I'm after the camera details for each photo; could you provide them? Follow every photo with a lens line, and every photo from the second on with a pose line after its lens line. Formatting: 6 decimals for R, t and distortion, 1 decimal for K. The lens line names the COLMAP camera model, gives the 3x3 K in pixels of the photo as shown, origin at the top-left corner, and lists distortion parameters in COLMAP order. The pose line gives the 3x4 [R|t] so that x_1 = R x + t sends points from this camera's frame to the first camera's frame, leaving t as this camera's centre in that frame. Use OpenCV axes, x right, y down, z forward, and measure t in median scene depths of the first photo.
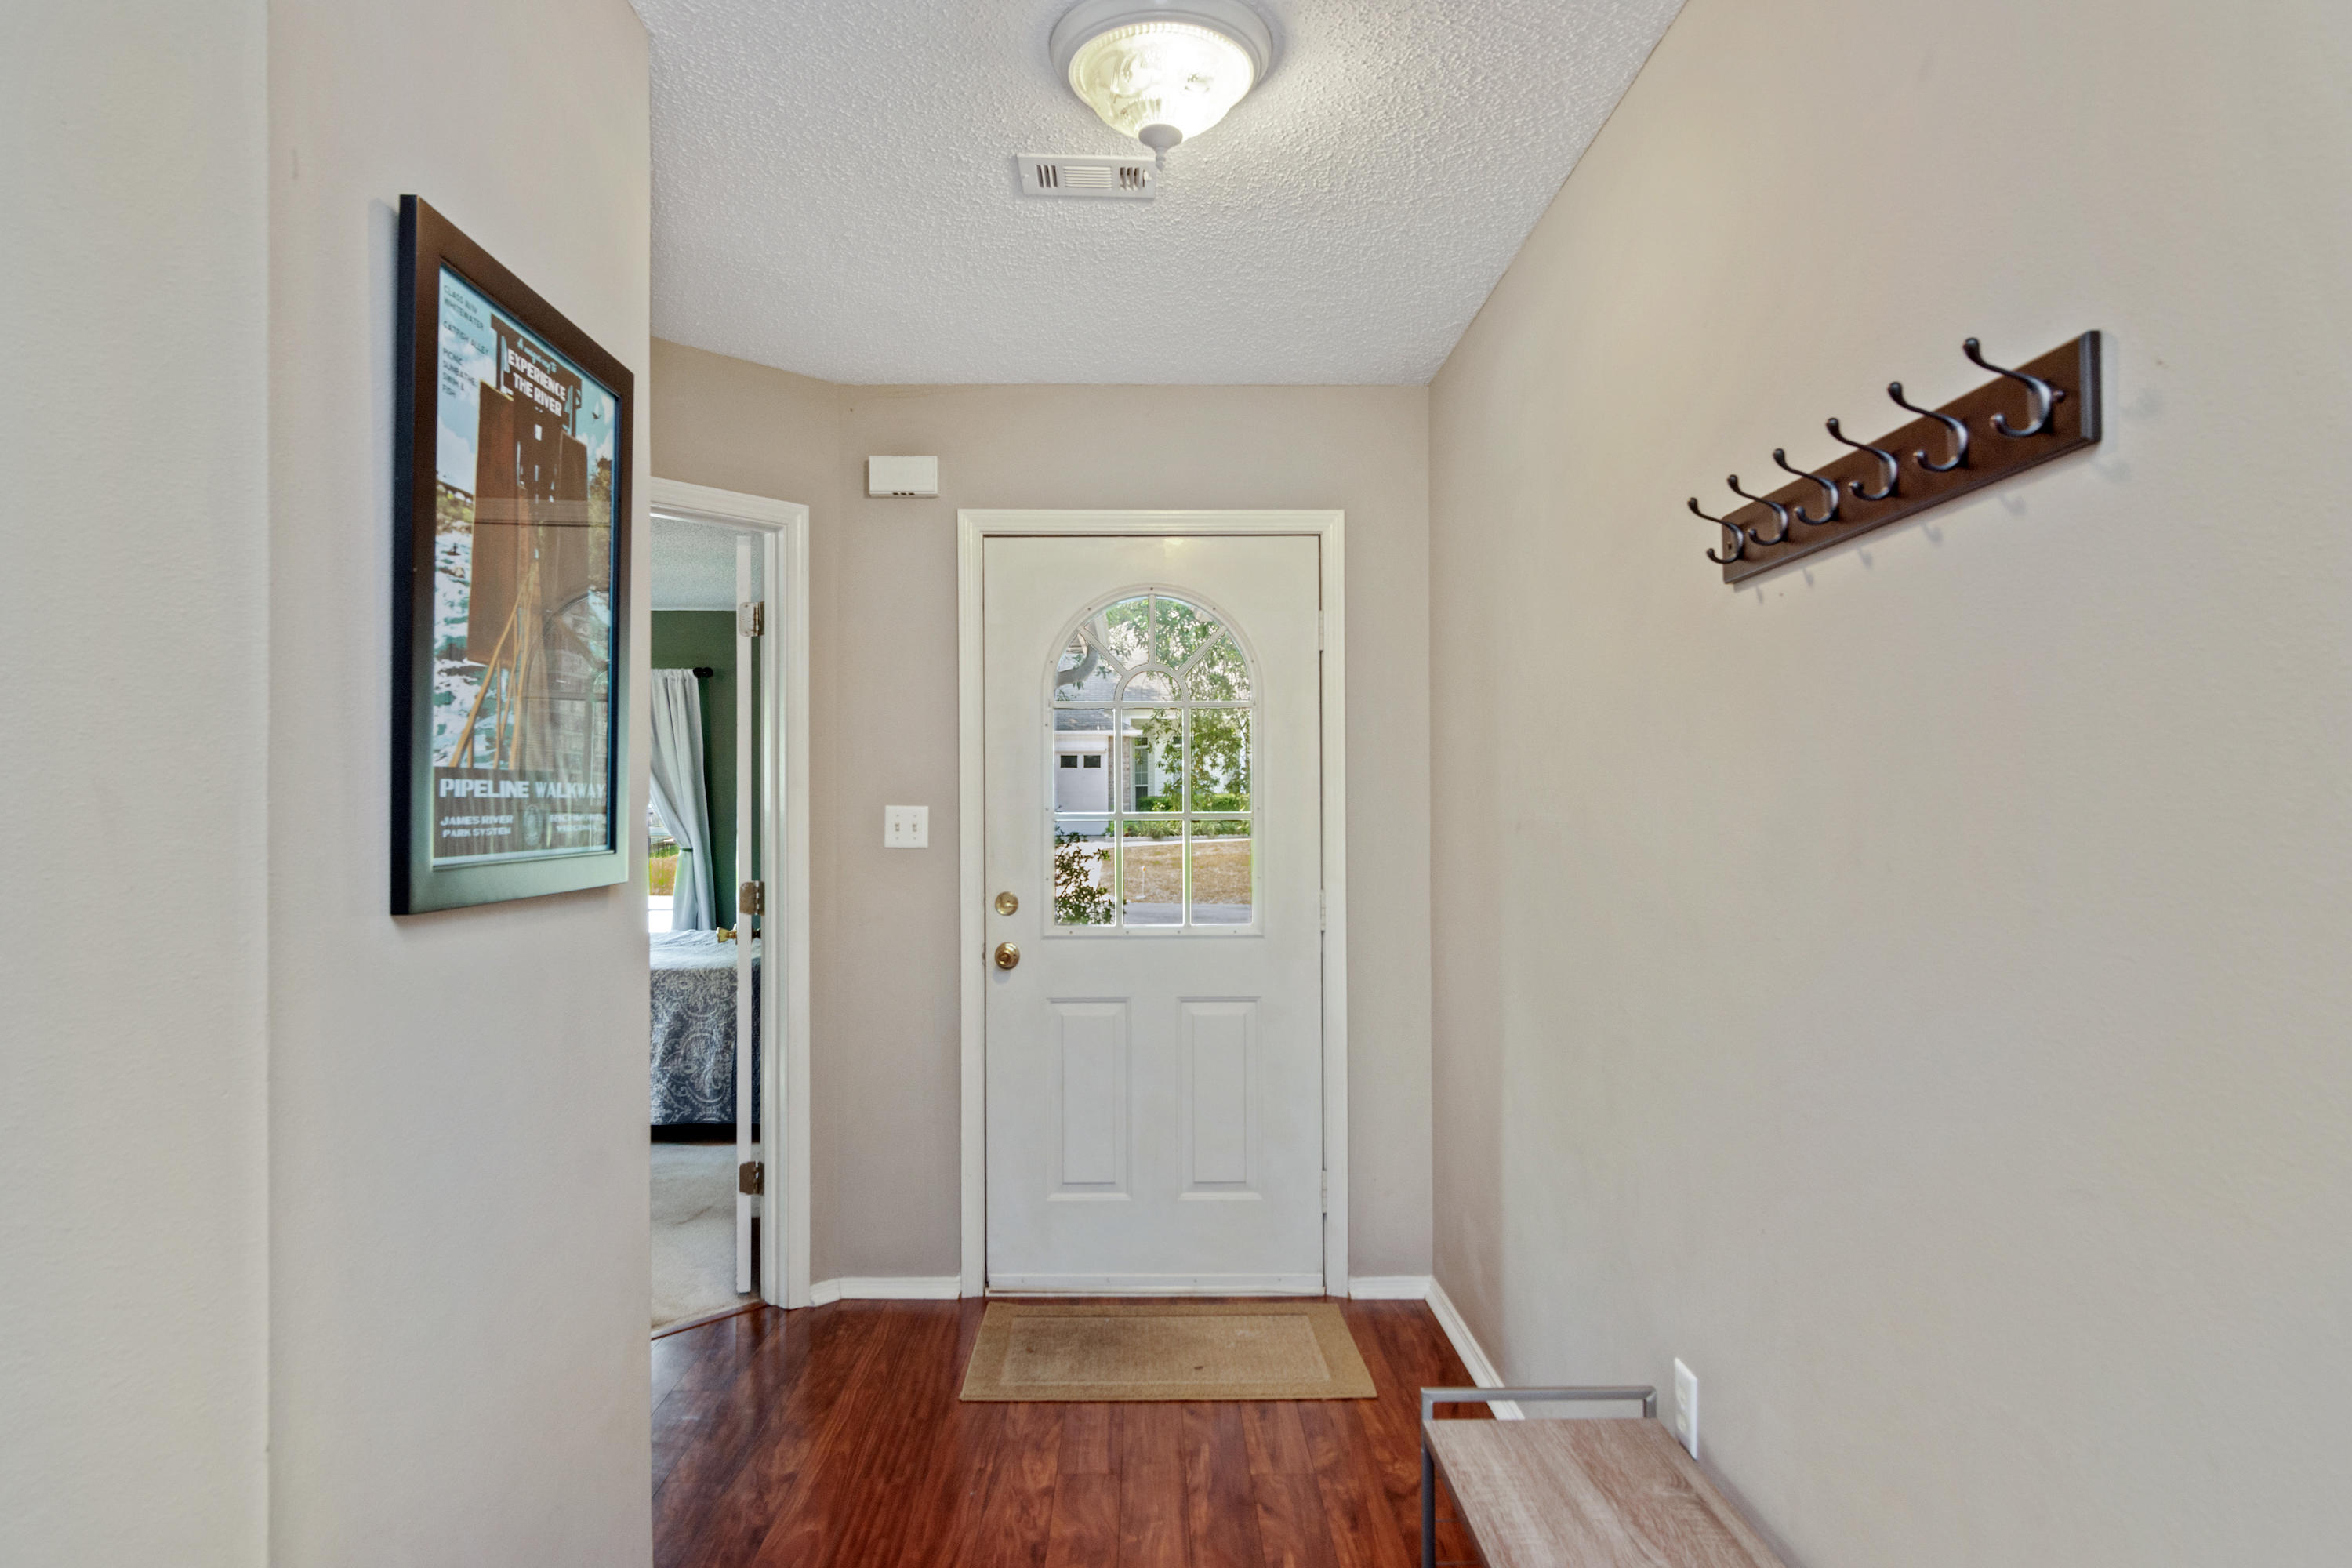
lens RADIAL K [[1280.9, 0, 1169.7], [0, 1280.9, 791.3], [0, 0, 1]] dist [0.013040, 0.001294]
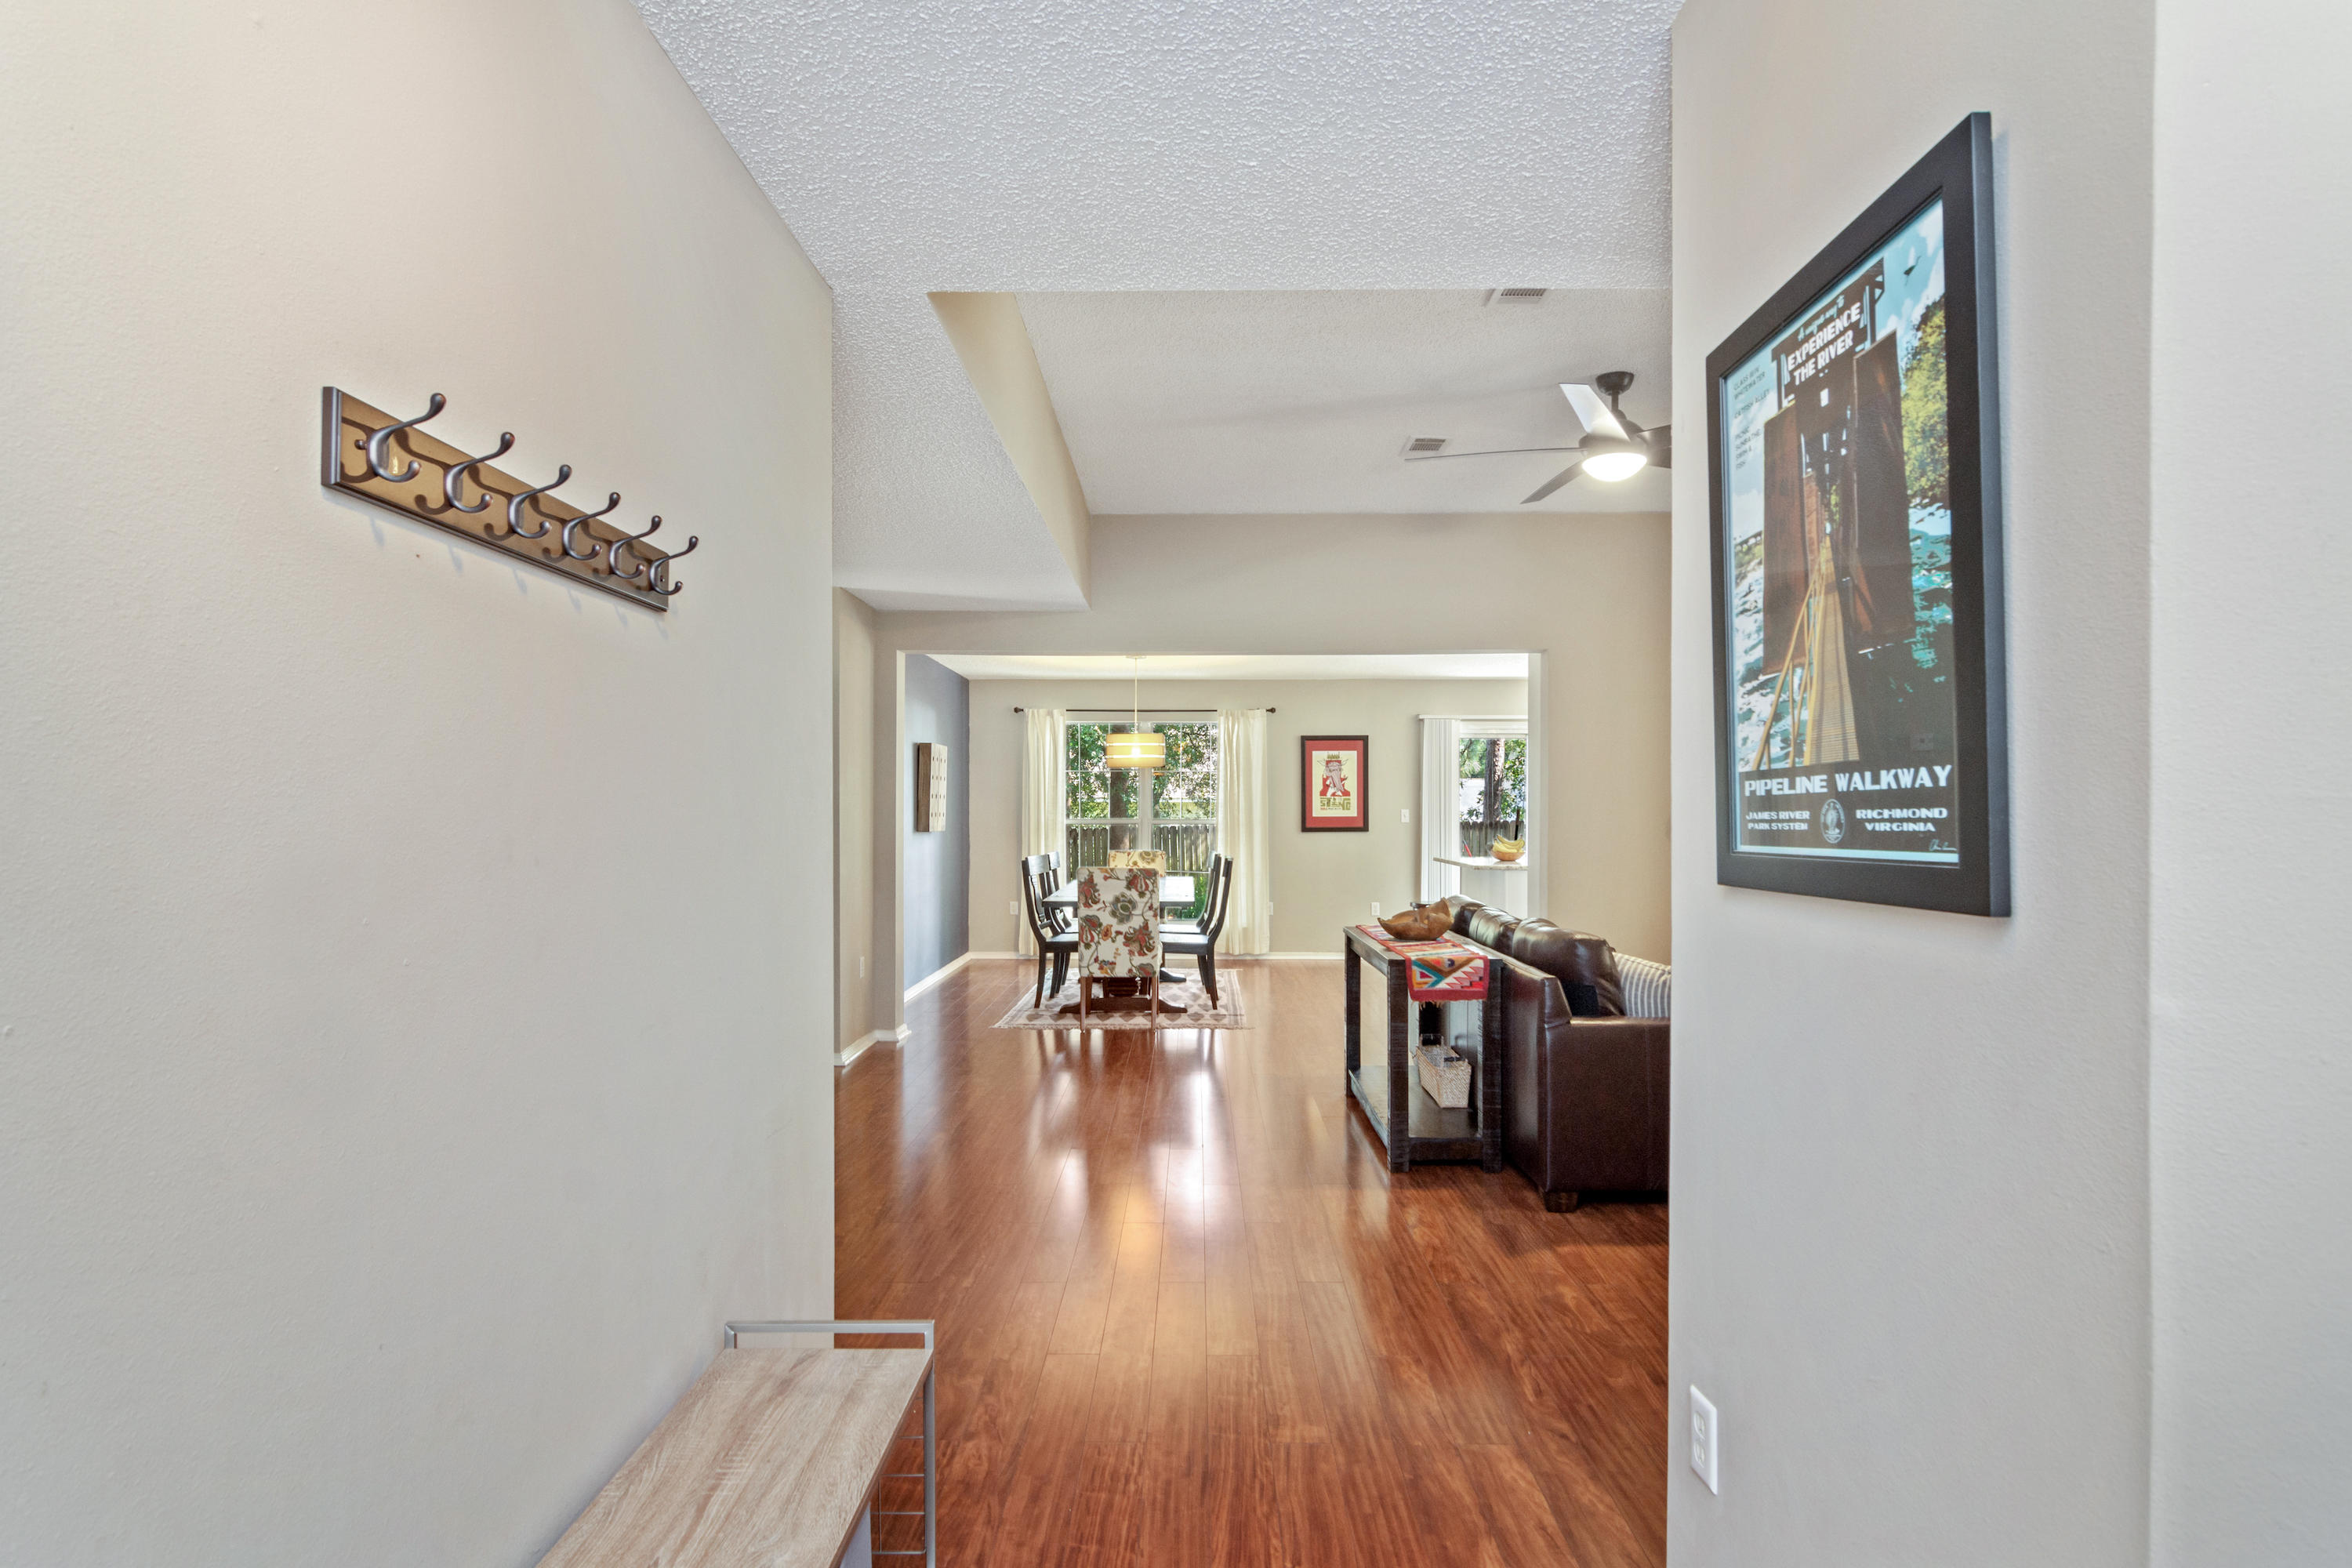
lens RADIAL K [[1138.9, 0, 1172.1], [0, 1138.9, 789.6], [0, 0, 1]] dist [0.000104, 0.002278]
pose [[-0.999376, 0.003735, 0.035118, -0.052701], [0.002349, 0.999219, -0.039447, 0.037977], [-0.035238, -0.039340, -0.998604, 2.003177]]
